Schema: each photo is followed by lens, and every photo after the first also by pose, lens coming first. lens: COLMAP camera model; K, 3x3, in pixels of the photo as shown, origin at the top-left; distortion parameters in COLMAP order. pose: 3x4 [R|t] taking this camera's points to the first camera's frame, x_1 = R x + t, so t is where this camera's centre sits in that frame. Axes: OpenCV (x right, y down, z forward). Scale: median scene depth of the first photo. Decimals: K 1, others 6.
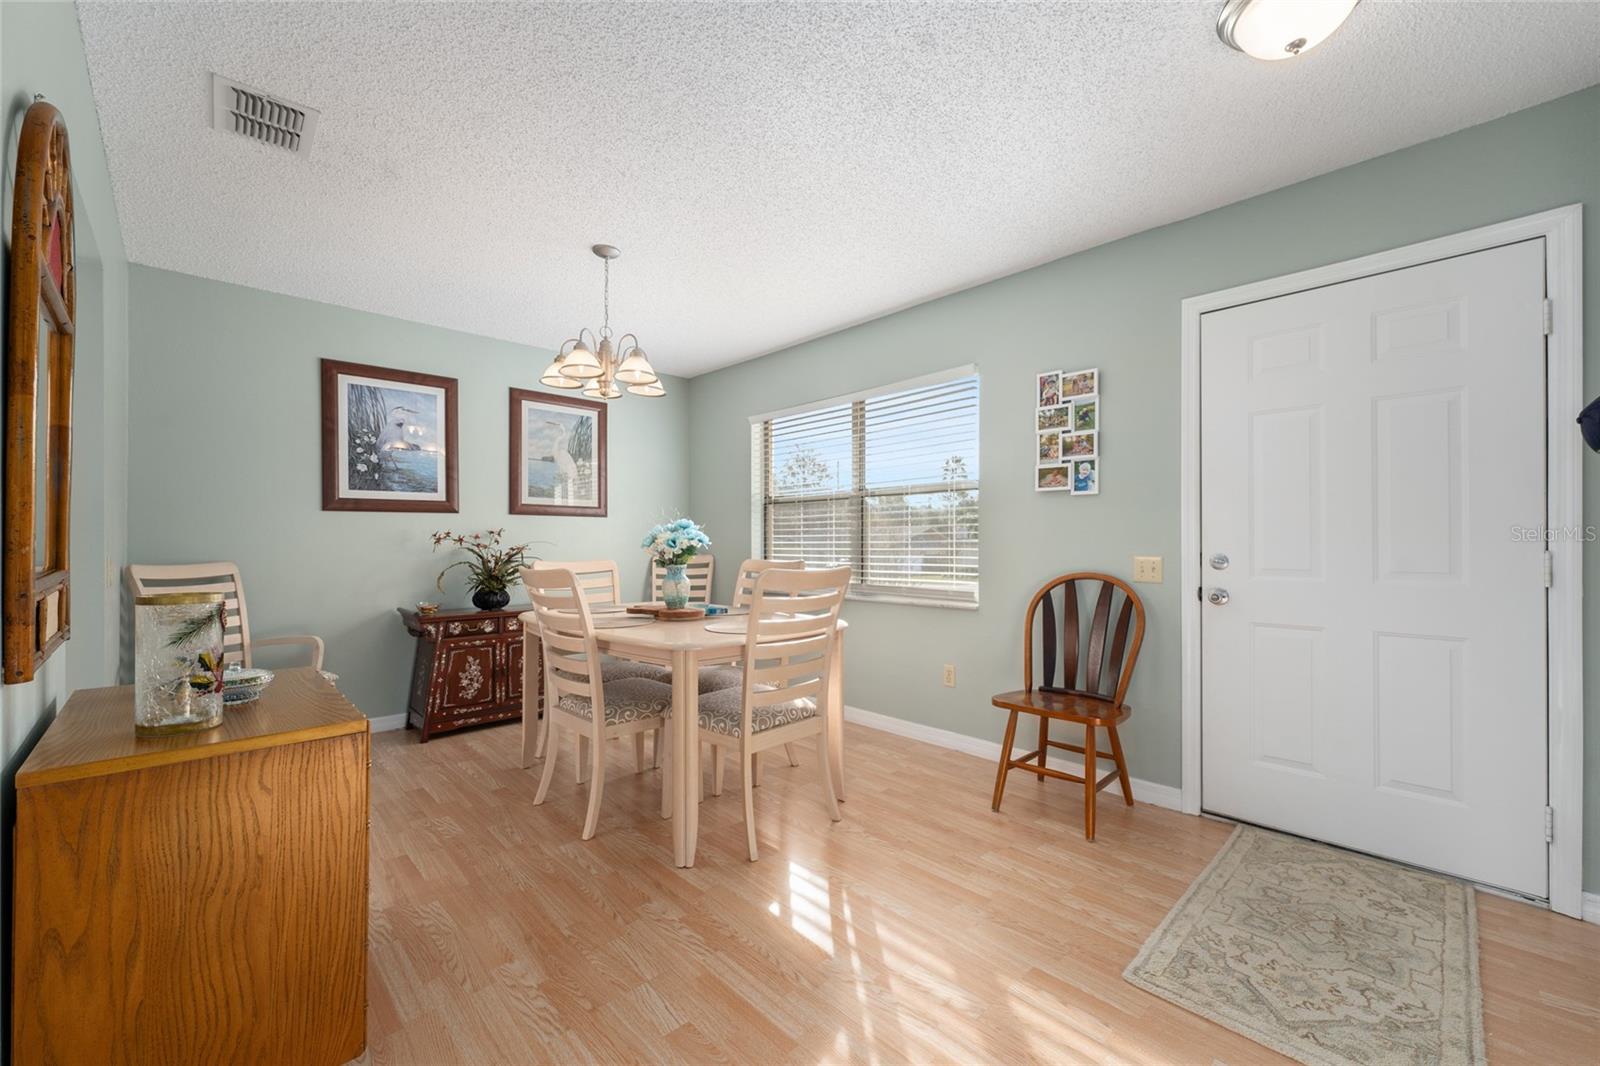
lens RADIAL K [[641.0, 0, 800.3], [0, 641.0, 540.8], [0, 0, 1]] dist [-0.001770, -0.000618]
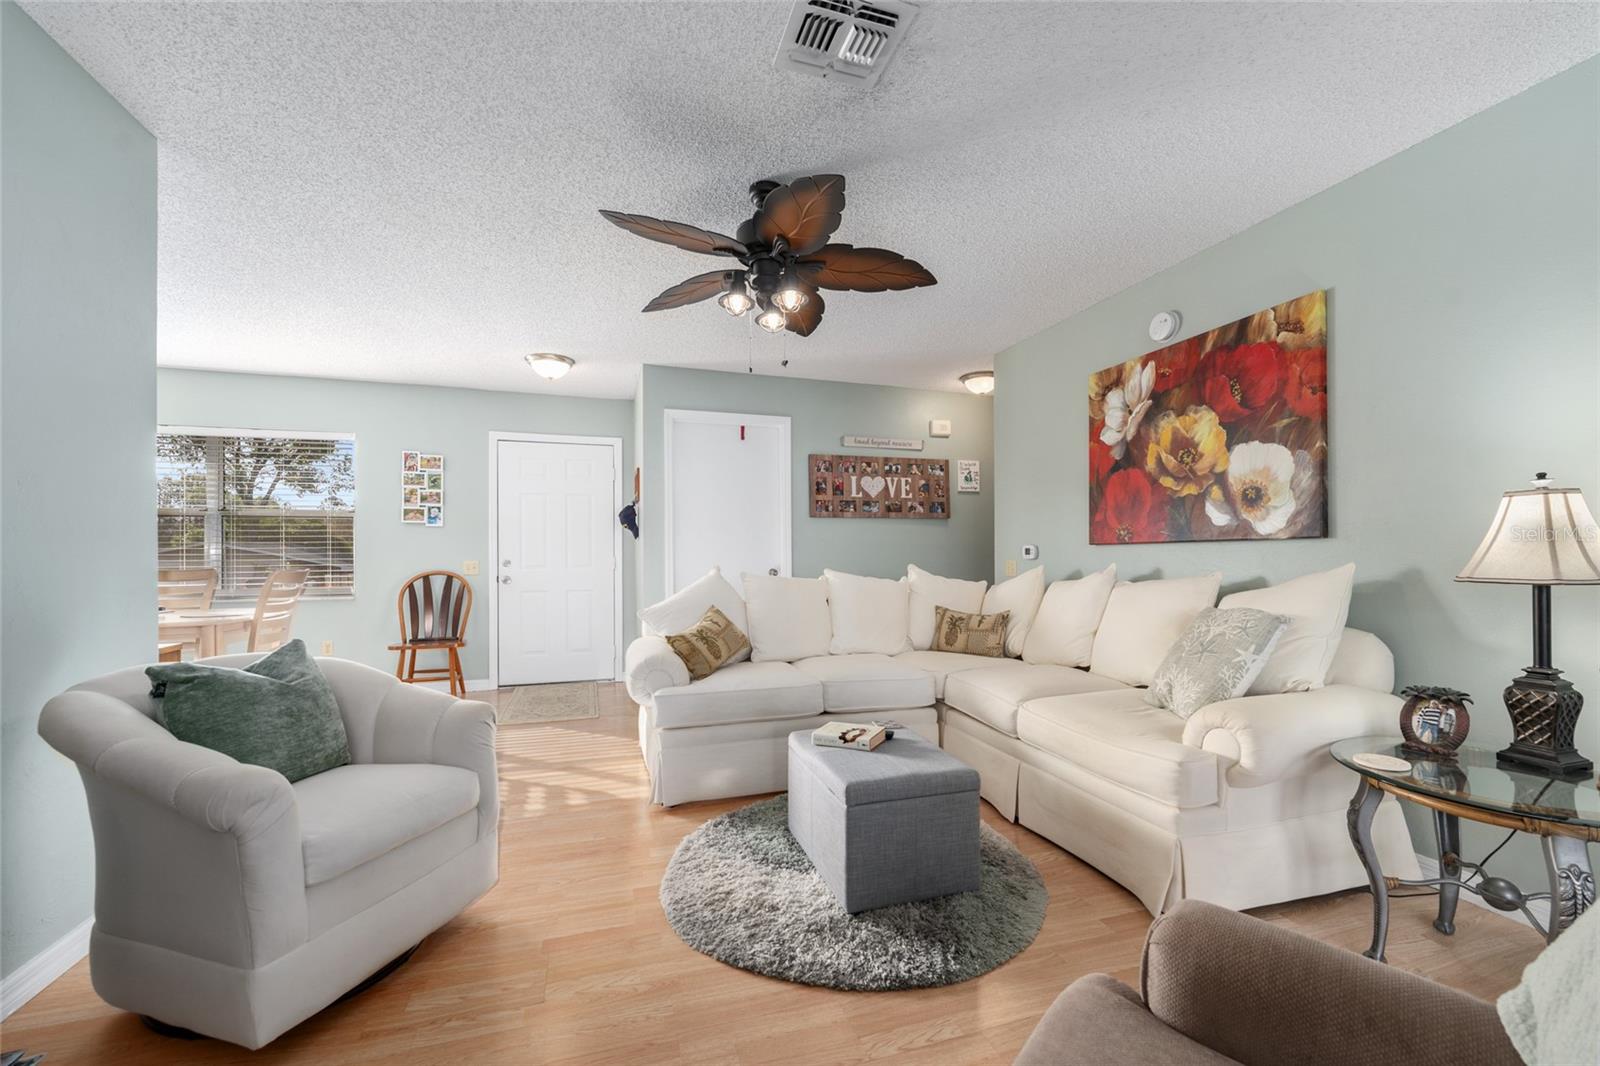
lens RADIAL K [[641.0, 0, 801.3], [0, 641.0, 556.3], [0, 0, 1]] dist [-0.001770, -0.000618]
pose [[0.433212, -0.002309, 0.901289, -0.596255], [-0.000128, 0.999997, 0.002623, 0.004077], [-0.901292, -0.001252, 0.433211, -0.561094]]
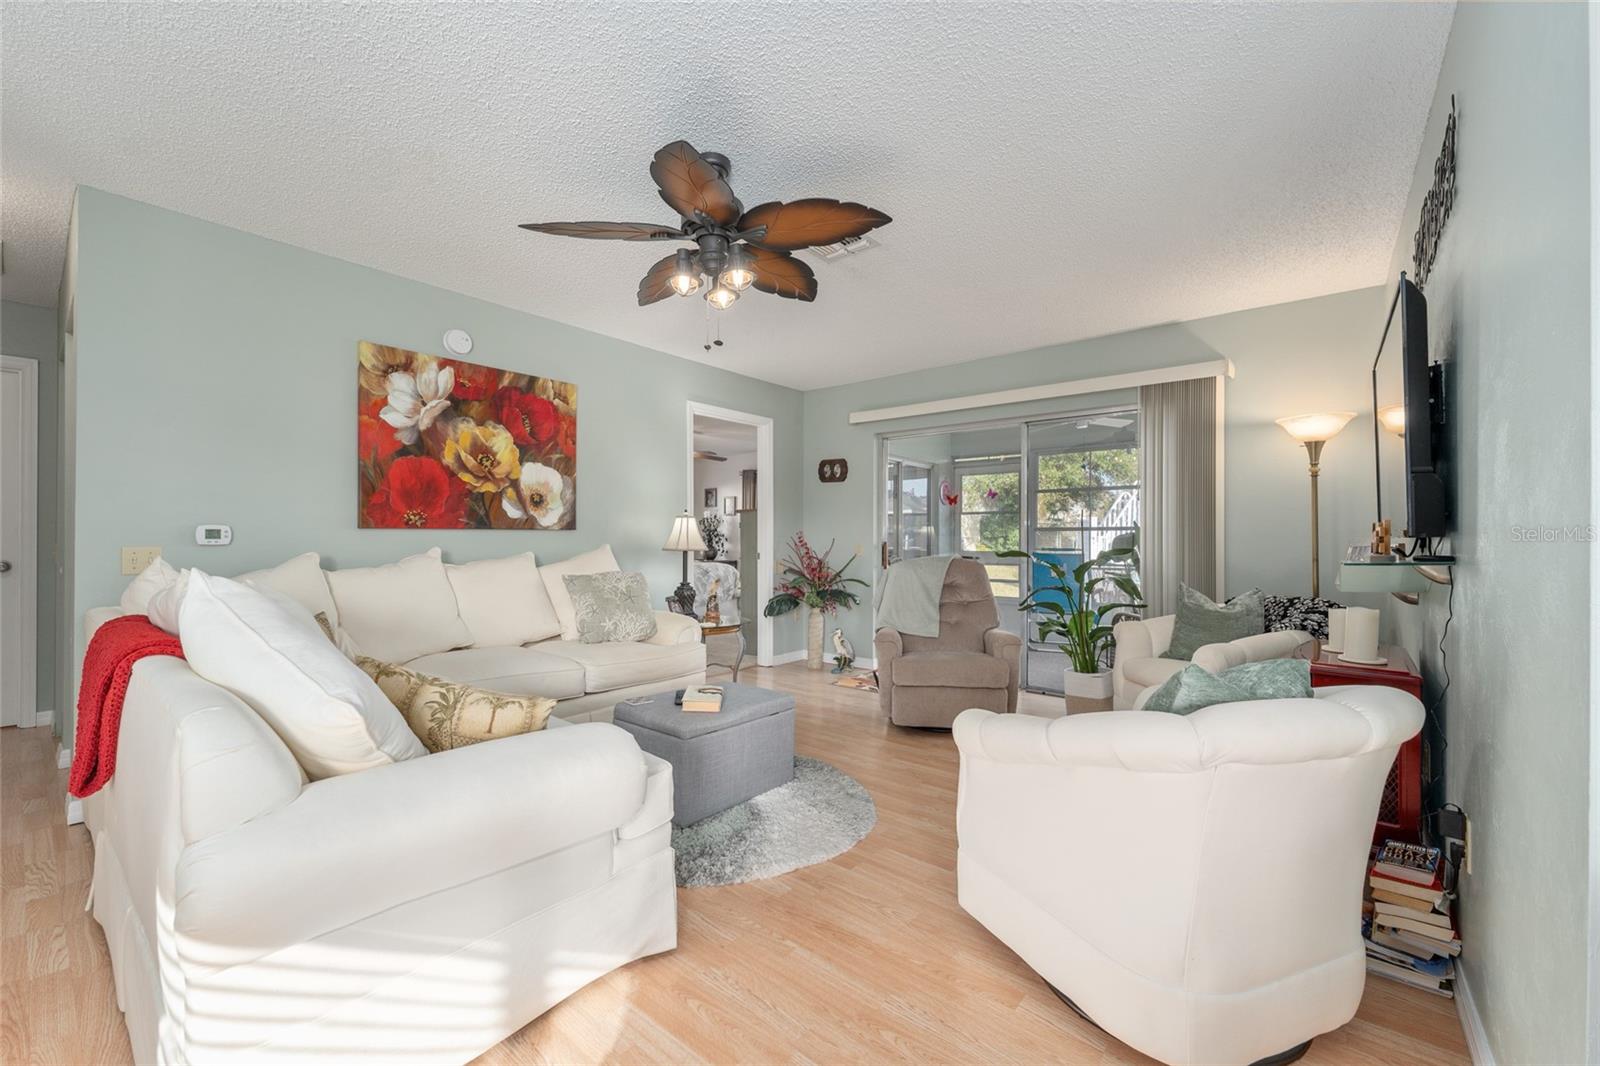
lens RADIAL K [[641.0, 0, 802.8], [0, 641.0, 537.2], [0, 0, 1]] dist [-0.001770, -0.000618]
pose [[-0.991677, -0.002615, -0.128726, 0.007780], [-0.001983, 0.999985, -0.005037, 0.004808], [0.128737, -0.004740, -0.991667, 0.462112]]
